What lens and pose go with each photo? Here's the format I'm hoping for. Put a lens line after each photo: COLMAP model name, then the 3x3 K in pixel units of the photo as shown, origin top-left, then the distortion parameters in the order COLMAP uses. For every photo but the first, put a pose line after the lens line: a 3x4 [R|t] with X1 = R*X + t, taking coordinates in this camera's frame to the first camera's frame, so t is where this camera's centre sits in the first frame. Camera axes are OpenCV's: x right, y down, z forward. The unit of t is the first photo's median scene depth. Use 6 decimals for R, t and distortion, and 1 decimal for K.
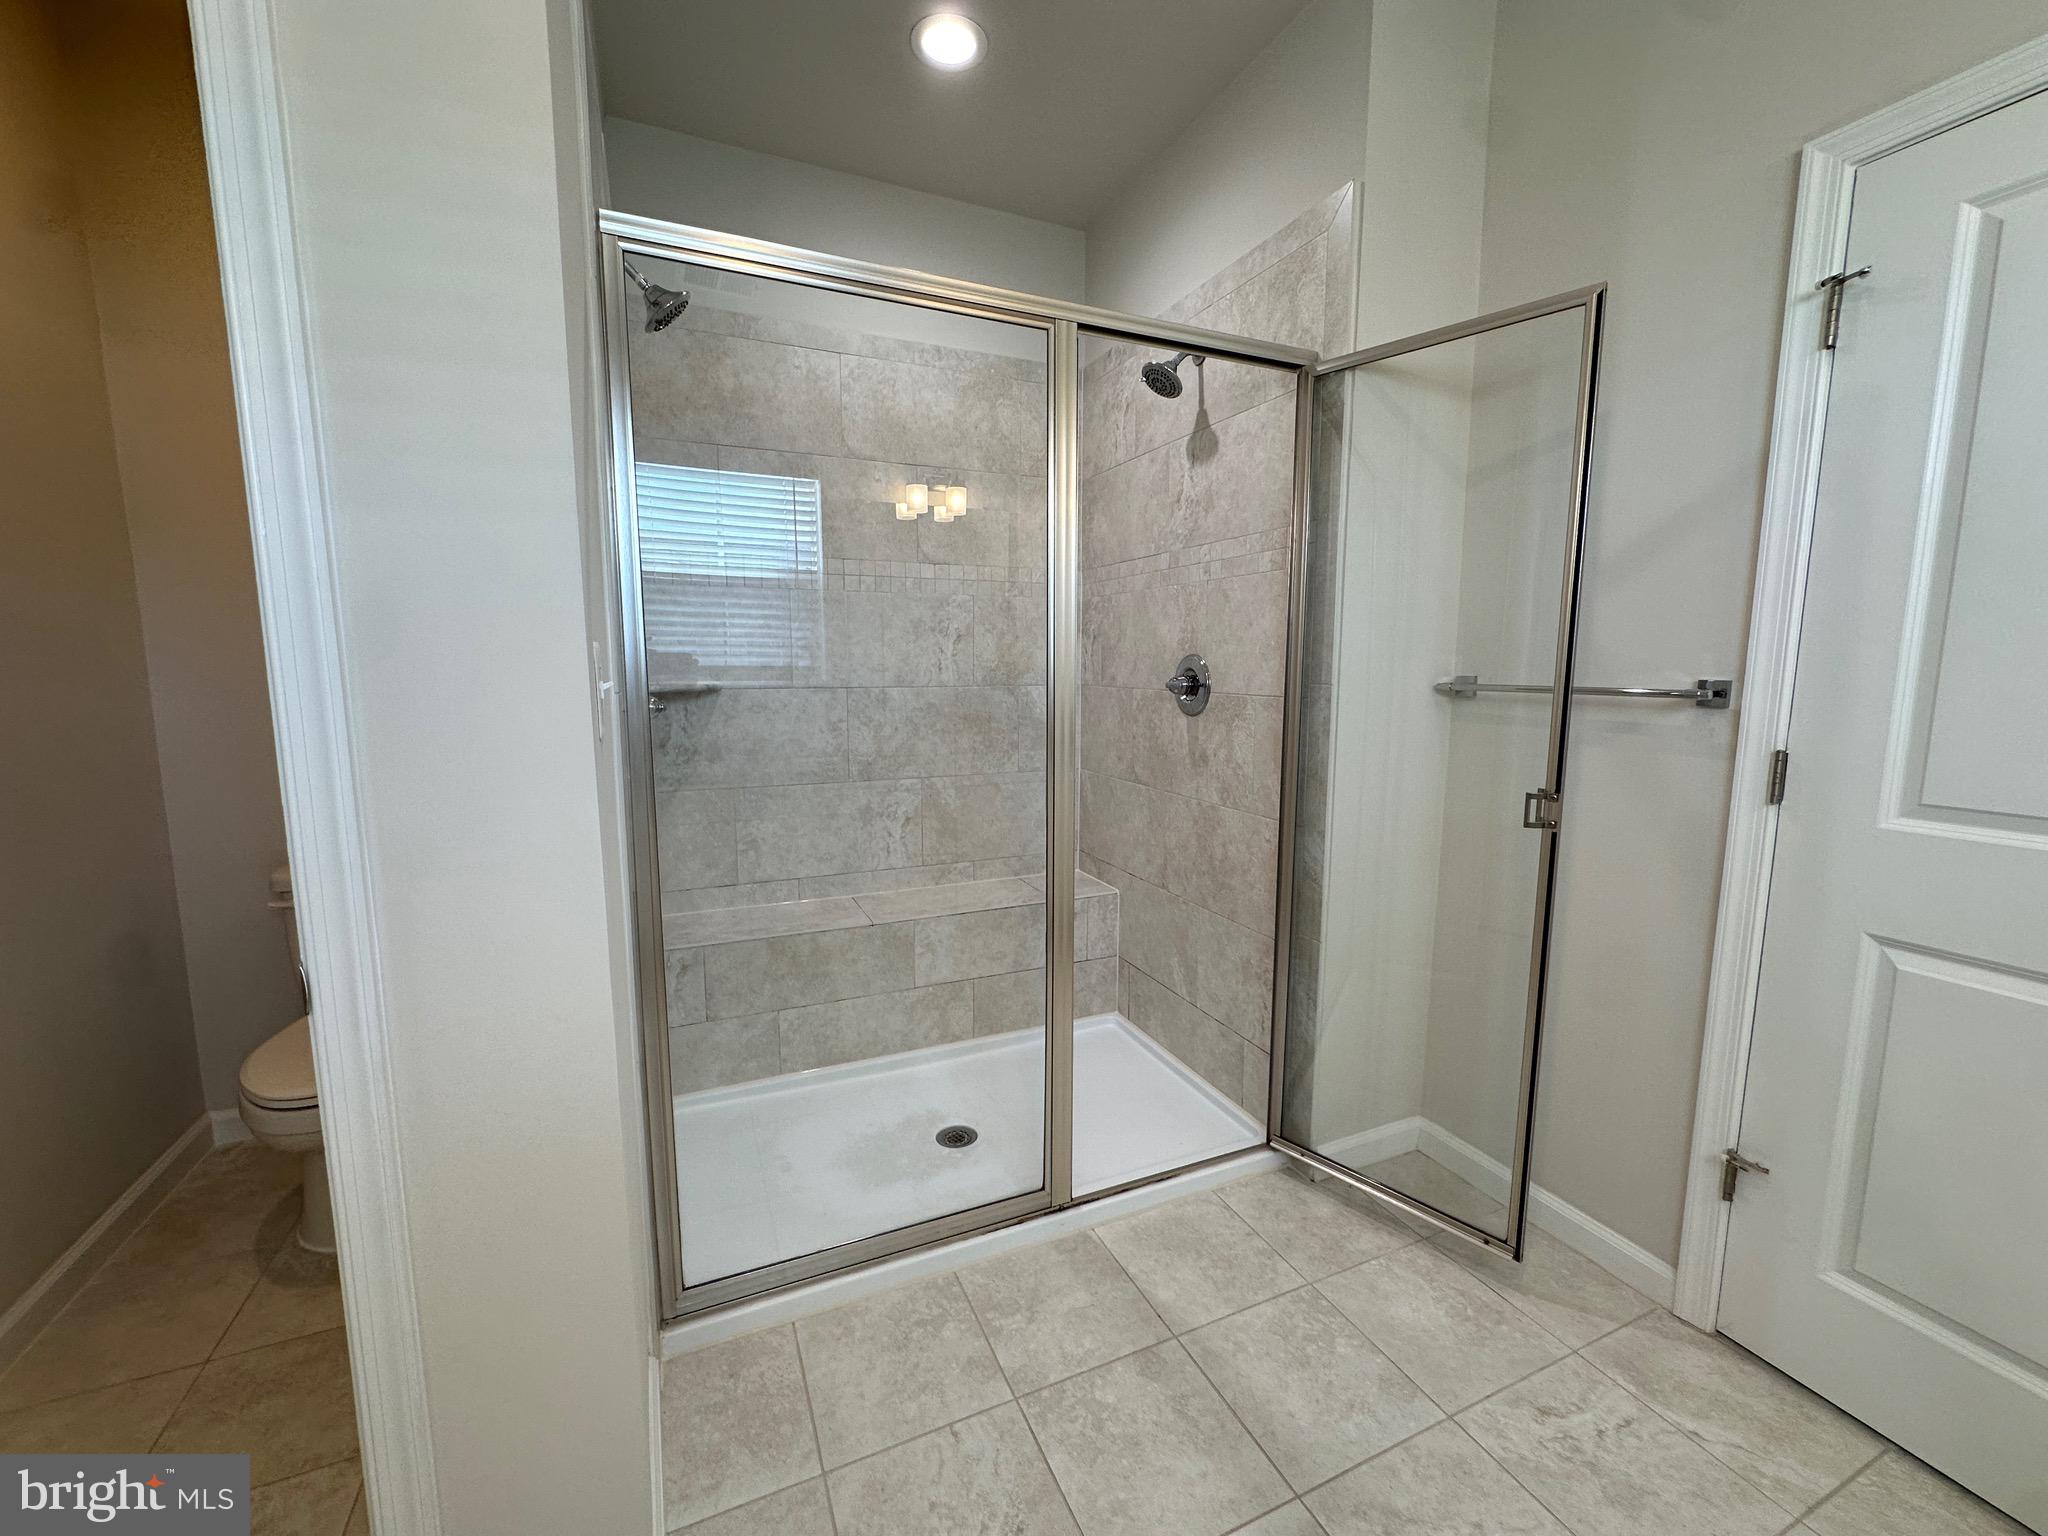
lens RADIAL K [[826.9, 0, 1019.2], [0, 826.9, 769.5], [0, 0, 1]] dist [-0.003079, -0.000231]
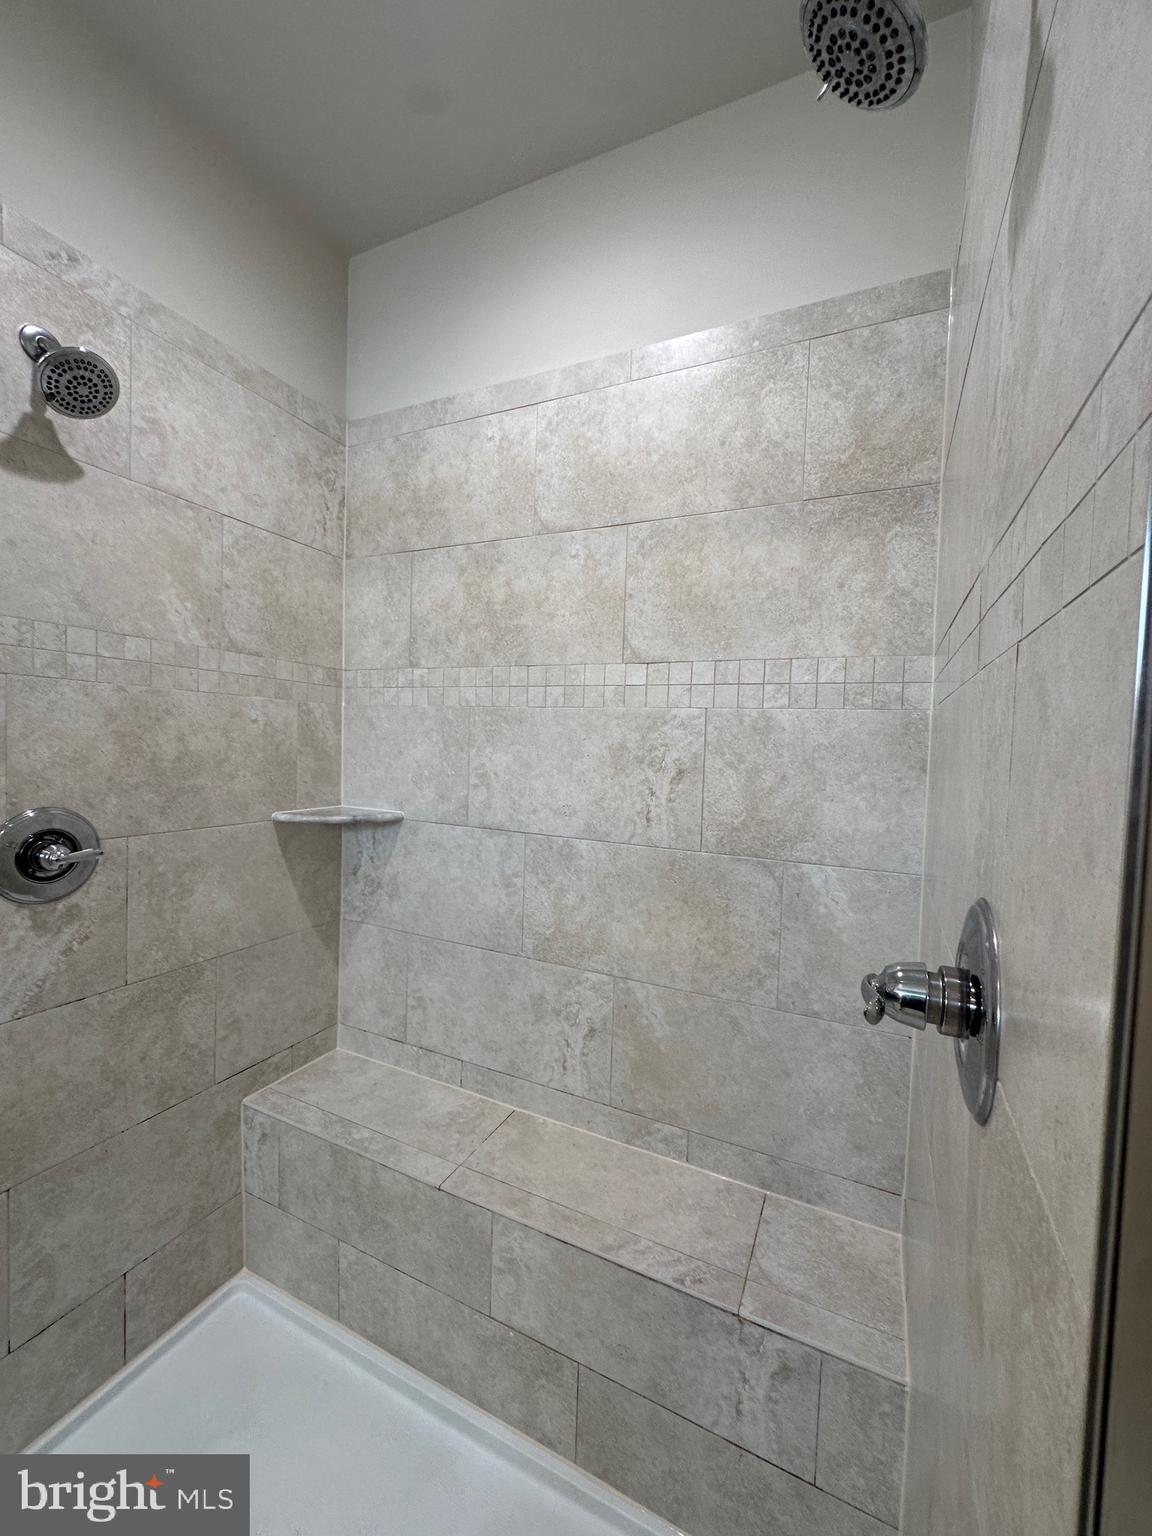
lens RADIAL K [[620.1, 0, 579.7], [0, 620.1, 763.8], [0, 0, 1]] dist [-0.003079, -0.000231]
pose [[0.648579, 0.051031, -0.759434, 0.252315], [-0.126027, 0.991178, -0.041028, -0.145101], [0.750641, 0.122319, 0.649289, 0.662544]]
